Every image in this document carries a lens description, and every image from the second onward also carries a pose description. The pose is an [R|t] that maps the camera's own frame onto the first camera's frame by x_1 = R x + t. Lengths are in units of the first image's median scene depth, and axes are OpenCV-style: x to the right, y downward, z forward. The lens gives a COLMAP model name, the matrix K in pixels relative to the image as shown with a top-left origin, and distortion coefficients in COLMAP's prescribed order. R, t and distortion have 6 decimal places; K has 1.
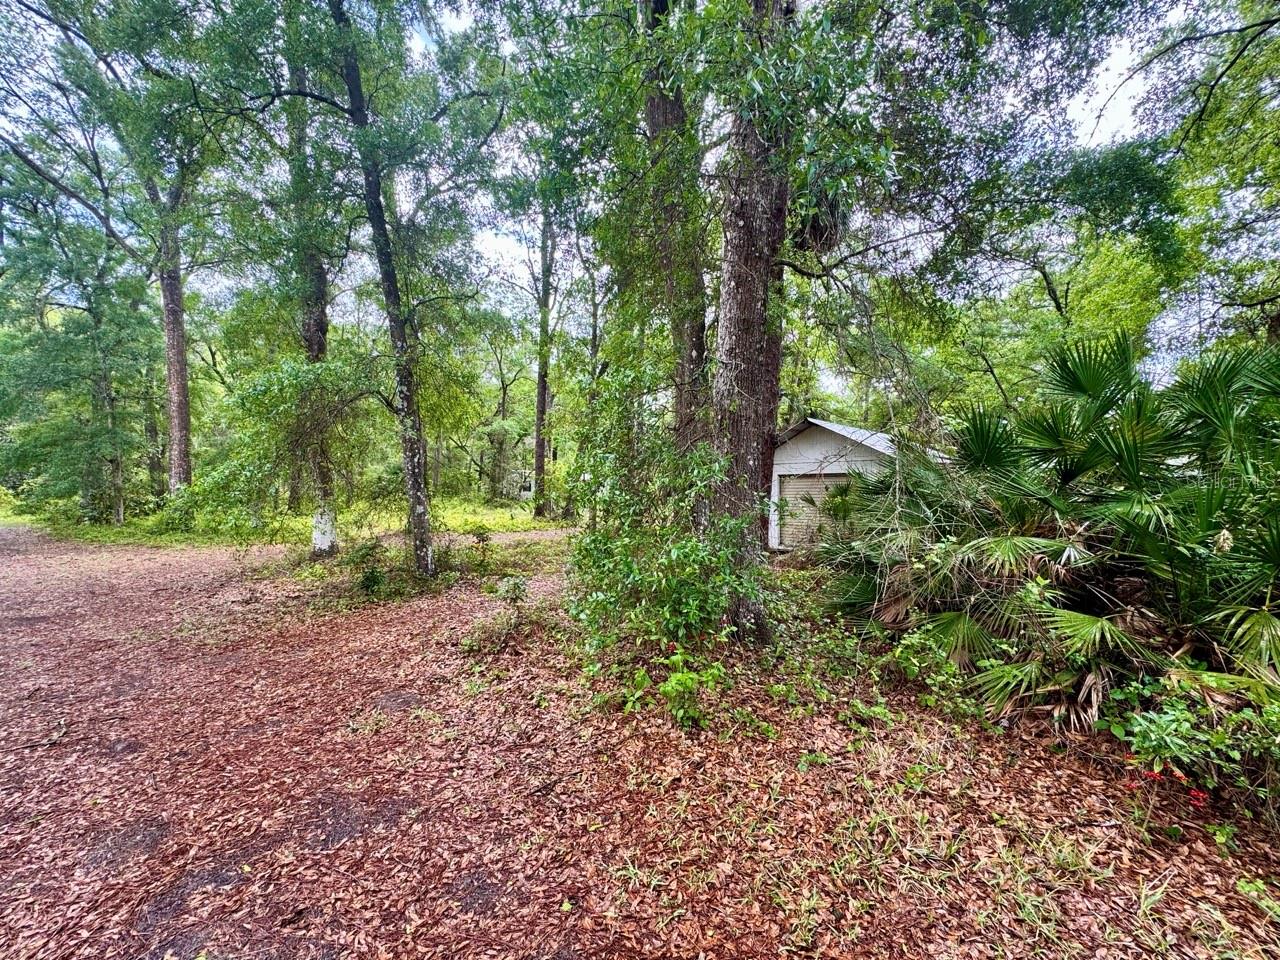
lens RADIAL K [[510.4, 0, 639.3], [0, 510.4, 481.8], [0, 0, 1]] dist [-0.004290, 0.000418]
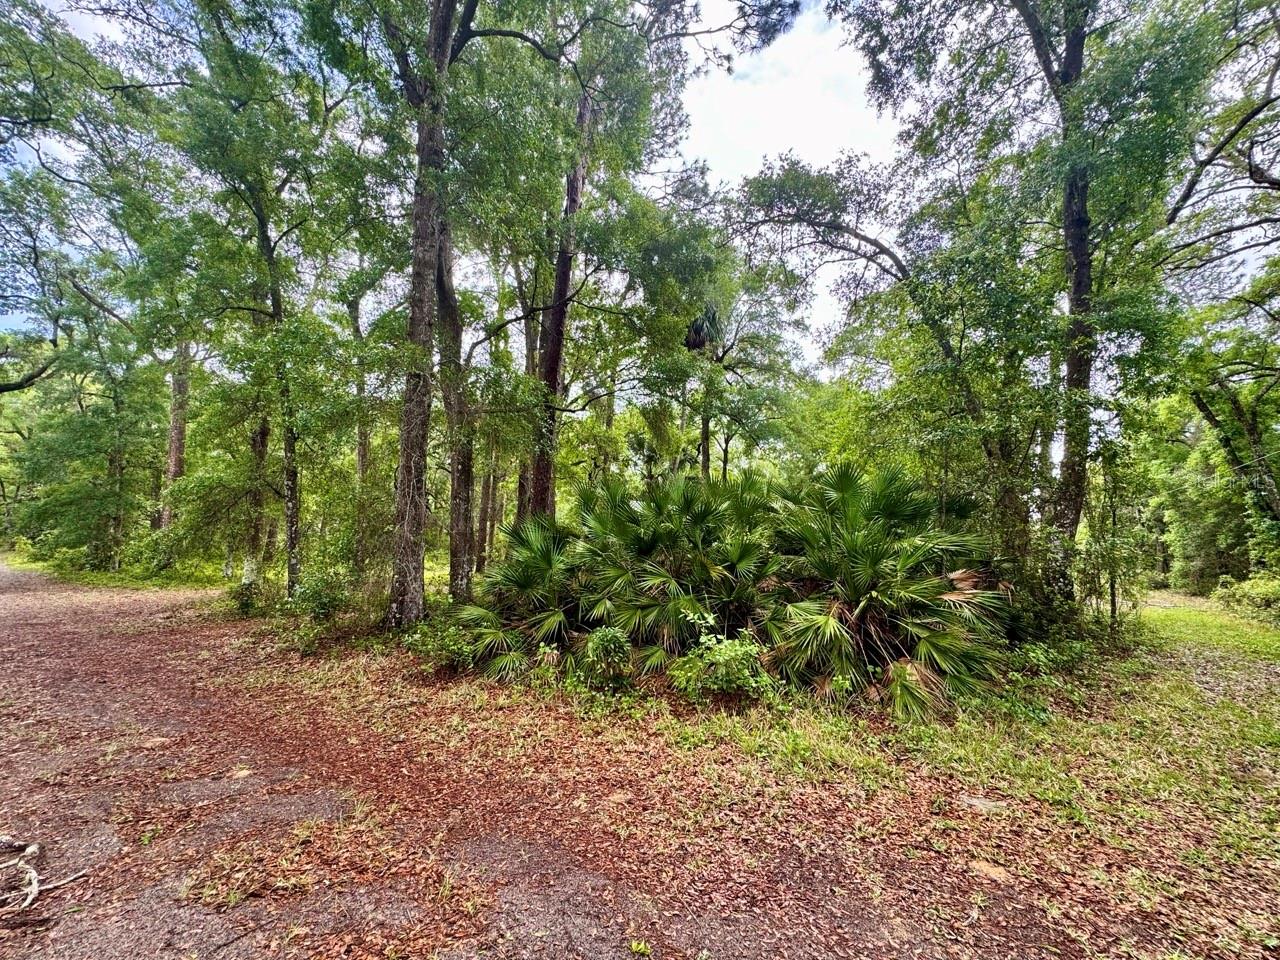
lens RADIAL K [[510.4, 0, 640.9], [0, 510.4, 479.1], [0, 0, 1]] dist [-0.004290, 0.000418]
pose [[0.999719, 0.015805, -0.017659, 0.230653], [-0.017812, 0.992622, -0.119933, -0.009442], [0.015633, 0.120214, 0.992625, -0.191896]]
